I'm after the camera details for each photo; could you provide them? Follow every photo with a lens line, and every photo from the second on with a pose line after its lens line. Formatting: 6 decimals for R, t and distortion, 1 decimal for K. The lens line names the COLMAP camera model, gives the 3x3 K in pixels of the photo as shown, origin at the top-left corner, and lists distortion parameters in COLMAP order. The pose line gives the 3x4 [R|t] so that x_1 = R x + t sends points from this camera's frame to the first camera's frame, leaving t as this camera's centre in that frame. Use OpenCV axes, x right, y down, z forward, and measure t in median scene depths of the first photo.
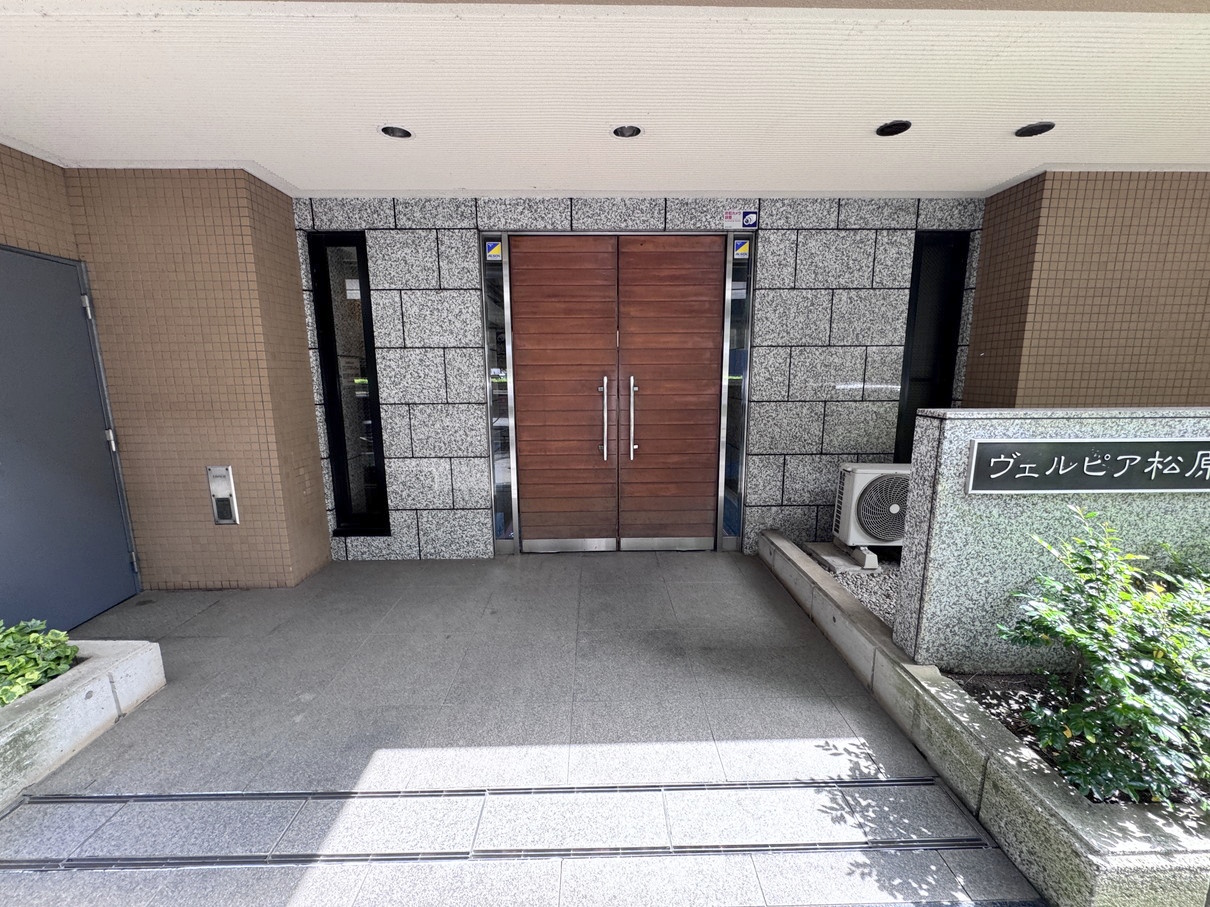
lens RADIAL K [[480.9, 0, 605.1], [0, 480.9, 454.7], [0, 0, 1]] dist [-0.002937, 0.000380]
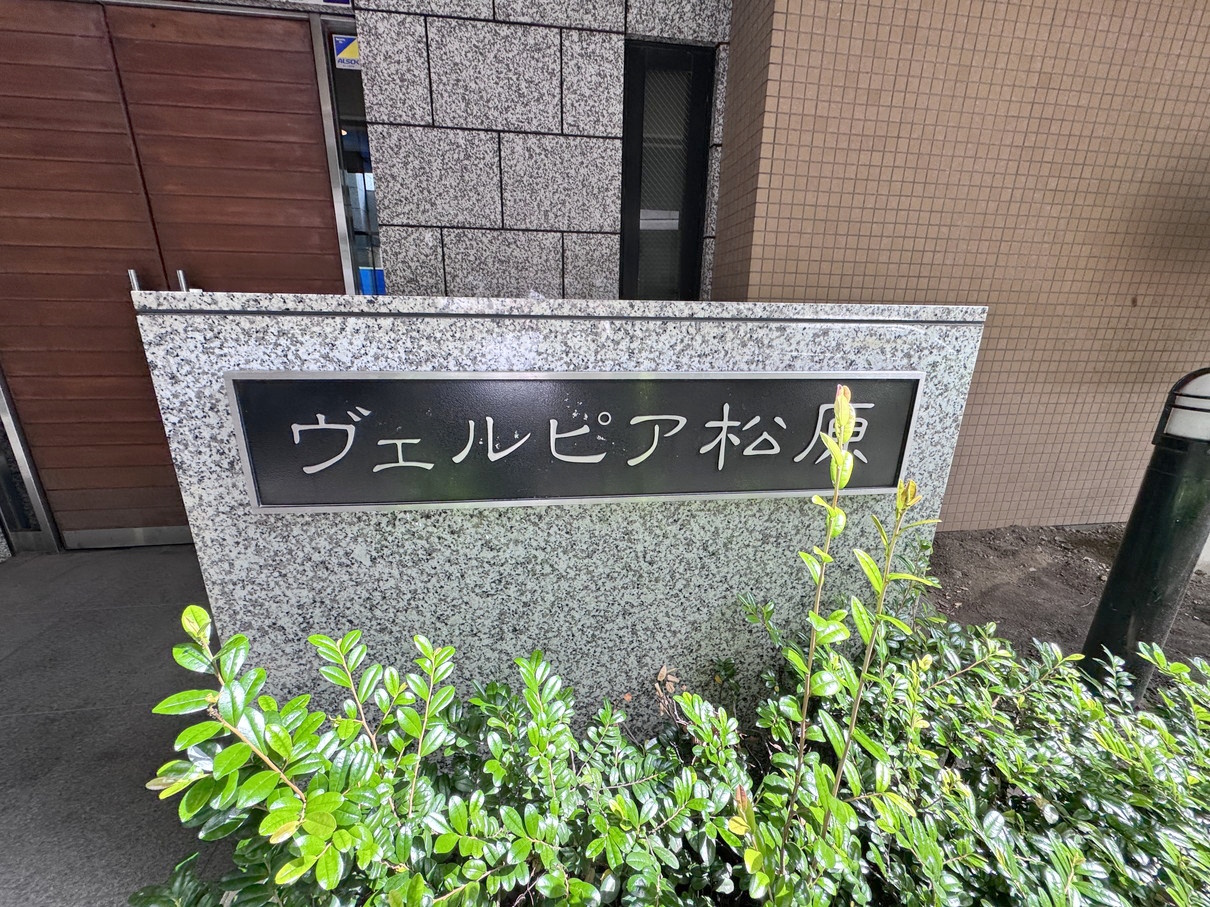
lens RADIAL K [[480.9, 0, 605.9], [0, 480.9, 454.7], [0, 0, 1]] dist [-0.002937, 0.000380]
pose [[0.993159, -0.012851, 0.116064, 0.542998], [-0.001736, 0.992191, 0.124713, -0.008142], [-0.116760, -0.124061, 0.985381, 0.325606]]
